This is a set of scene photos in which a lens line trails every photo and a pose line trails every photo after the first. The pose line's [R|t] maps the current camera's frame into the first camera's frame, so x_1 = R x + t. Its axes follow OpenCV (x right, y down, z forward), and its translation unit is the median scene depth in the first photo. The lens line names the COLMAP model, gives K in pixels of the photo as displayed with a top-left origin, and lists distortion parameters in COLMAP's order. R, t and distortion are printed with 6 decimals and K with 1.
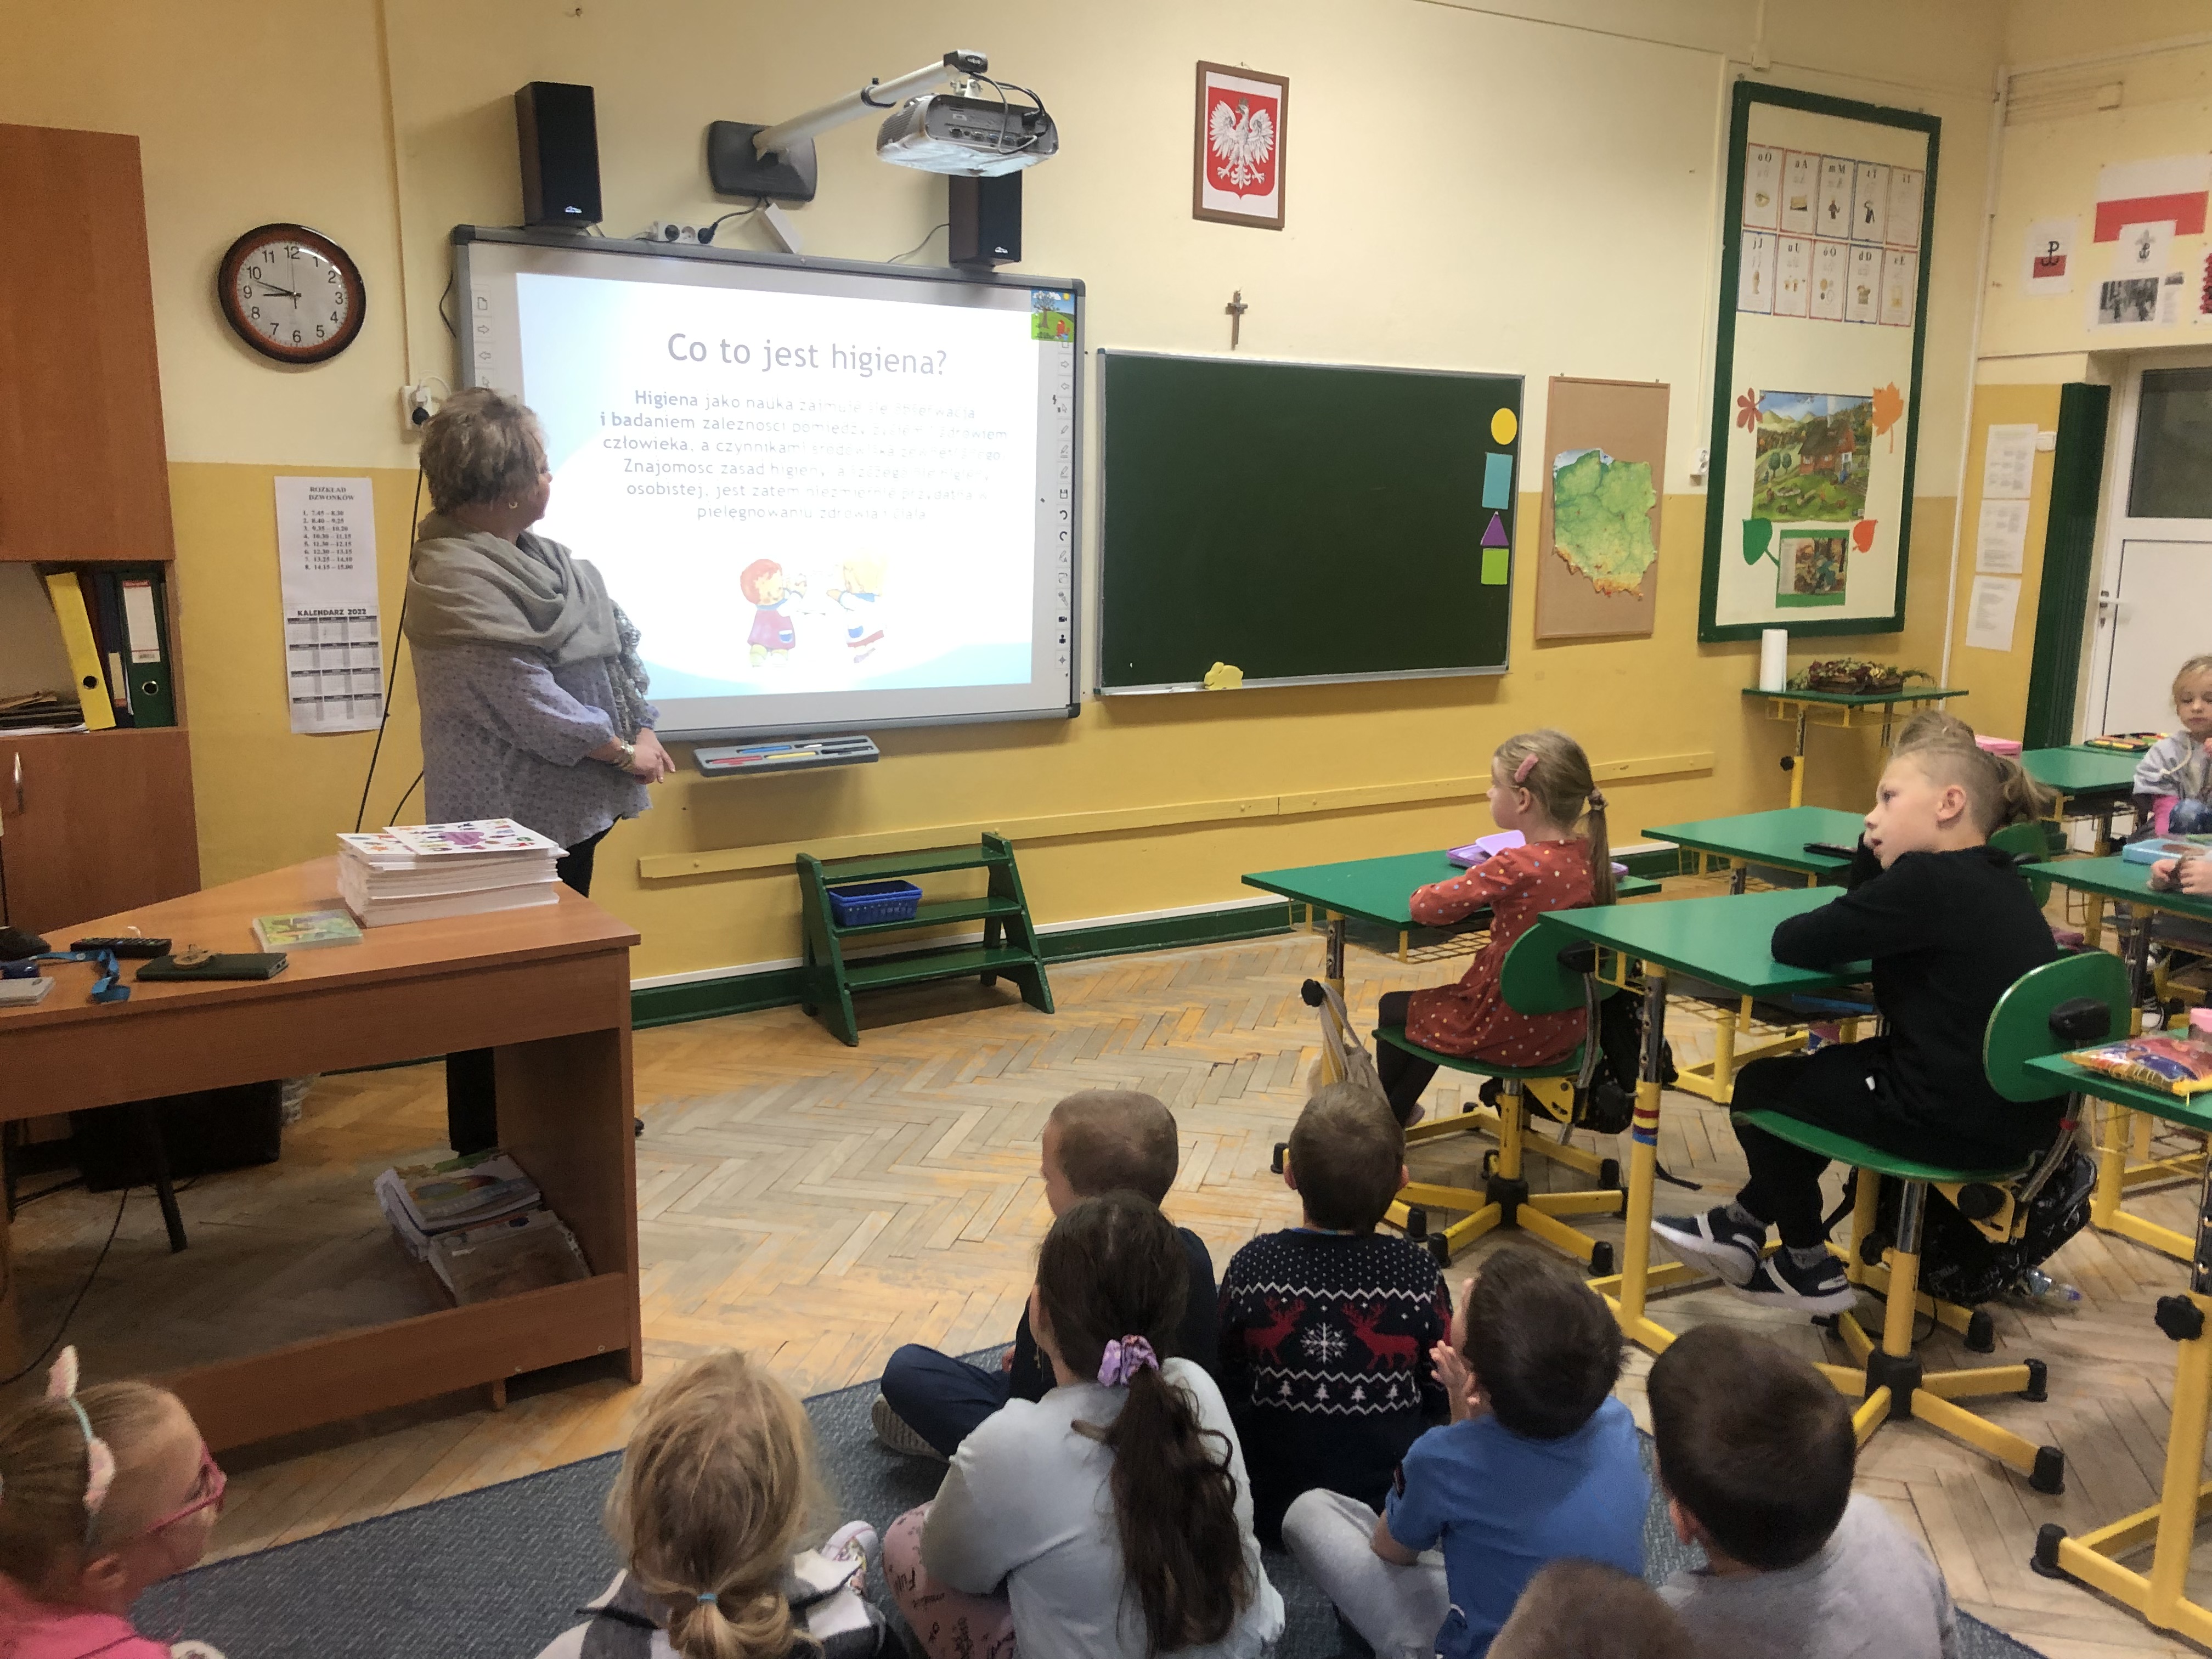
lens RADIAL K [[1805.9, 0, 1107.3], [0, 1805.9, 810.0], [0, 0, 1]] dist [-0.007640, -0.001171]
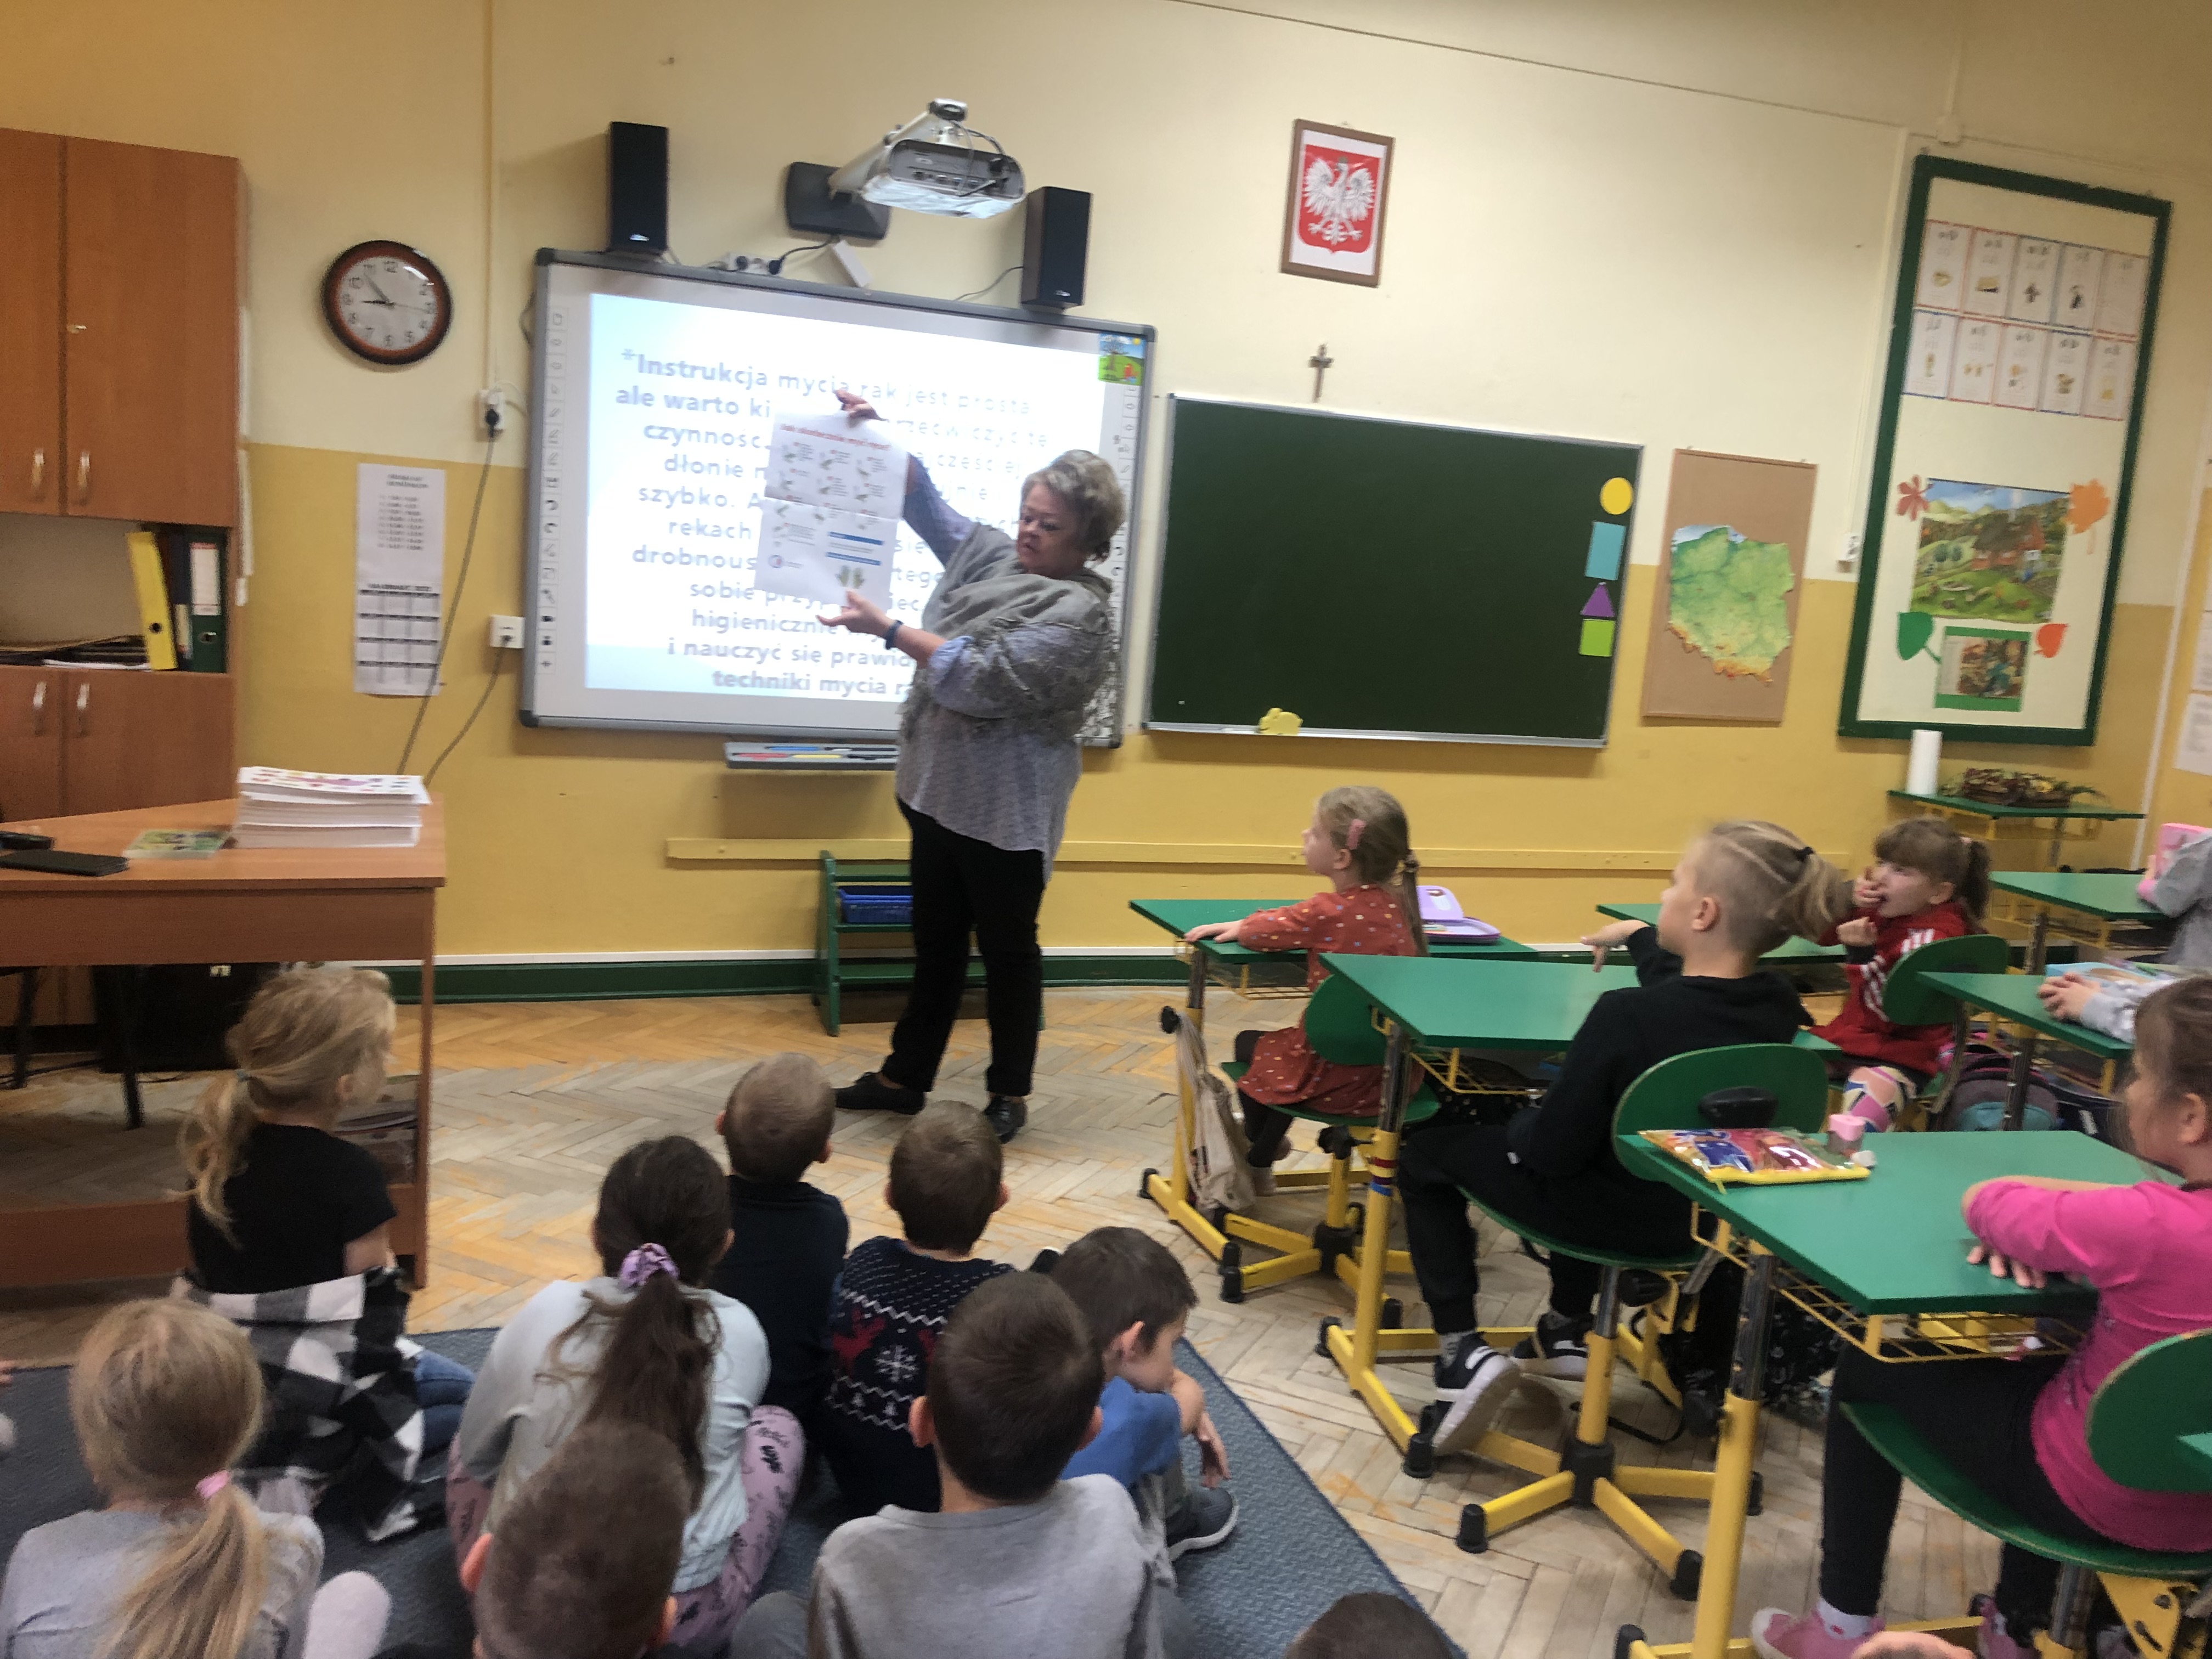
lens RADIAL K [[1805.9, 0, 1107.3], [0, 1805.9, 810.0], [0, 0, 1]] dist [-0.007640, -0.001171]
pose [[0.977888, 0.094330, -0.186648, 0.165382], [-0.099830, 0.994798, -0.020270, 0.004595], [0.183765, 0.038455, 0.982218, -0.006369]]
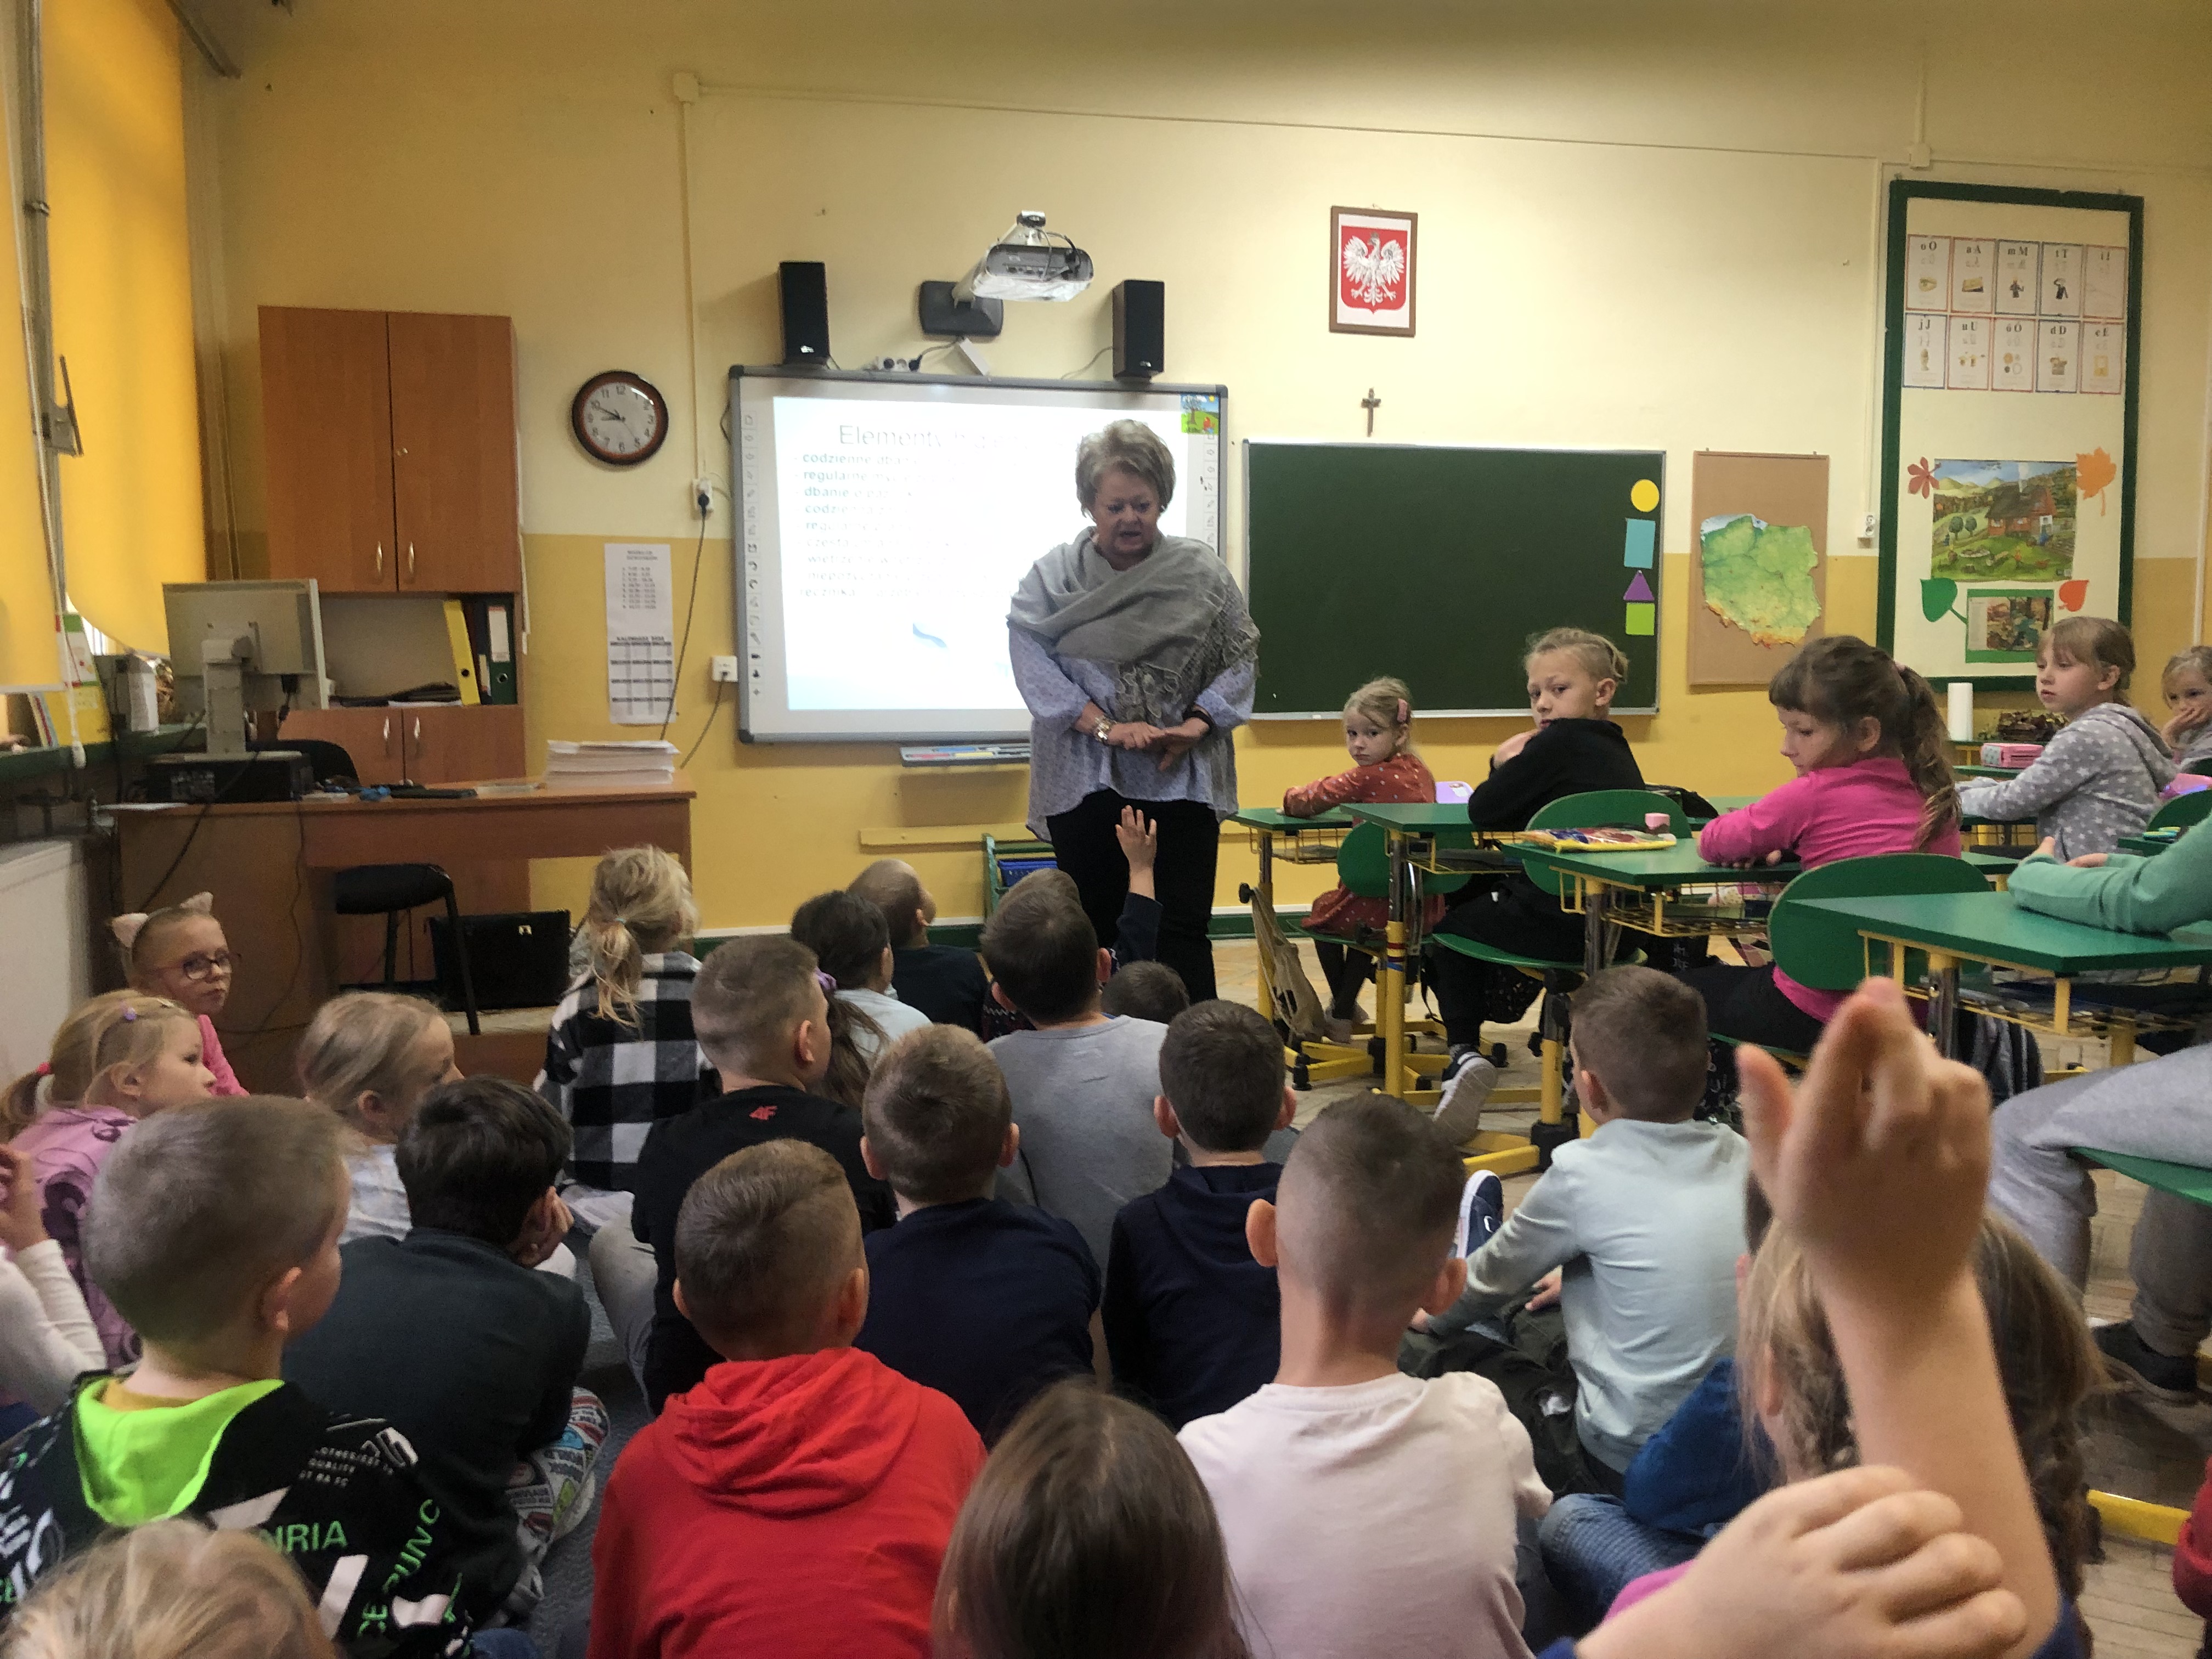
lens RADIAL K [[1772.9, 0, 1106.0], [0, 1772.9, 829.5], [0, 0, 1]] dist [-0.006389, -0.006329]
pose [[0.956070, 0.010760, -0.292941, 0.250145], [-0.032809, 0.996975, -0.070456, 0.095621], [0.291297, 0.076972, 0.953531, -0.159798]]
